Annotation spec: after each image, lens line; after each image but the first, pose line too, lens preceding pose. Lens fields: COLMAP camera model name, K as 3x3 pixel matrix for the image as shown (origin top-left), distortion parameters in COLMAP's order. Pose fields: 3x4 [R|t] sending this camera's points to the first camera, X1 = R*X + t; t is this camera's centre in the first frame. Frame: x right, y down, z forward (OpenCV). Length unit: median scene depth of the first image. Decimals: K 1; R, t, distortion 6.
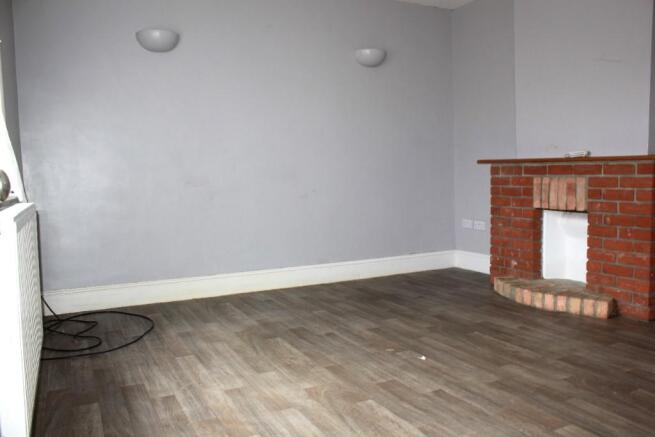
lens RADIAL K [[553.0, 0, 330.0], [0, 553.0, 219.3], [0, 0, 1]] dist [-0.128377, 0.075581]
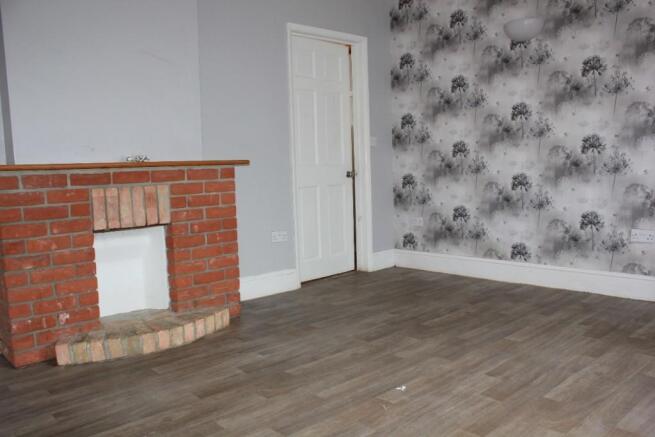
lens RADIAL K [[553.0, 0, 328.7], [0, 553.0, 217.1], [0, 0, 1]] dist [-0.128377, 0.075581]
pose [[-0.268090, -0.057543, 0.961674, -0.473212], [0.120766, 0.988333, 0.092804, -0.079310], [-0.955795, 0.141018, -0.258013, 1.024849]]
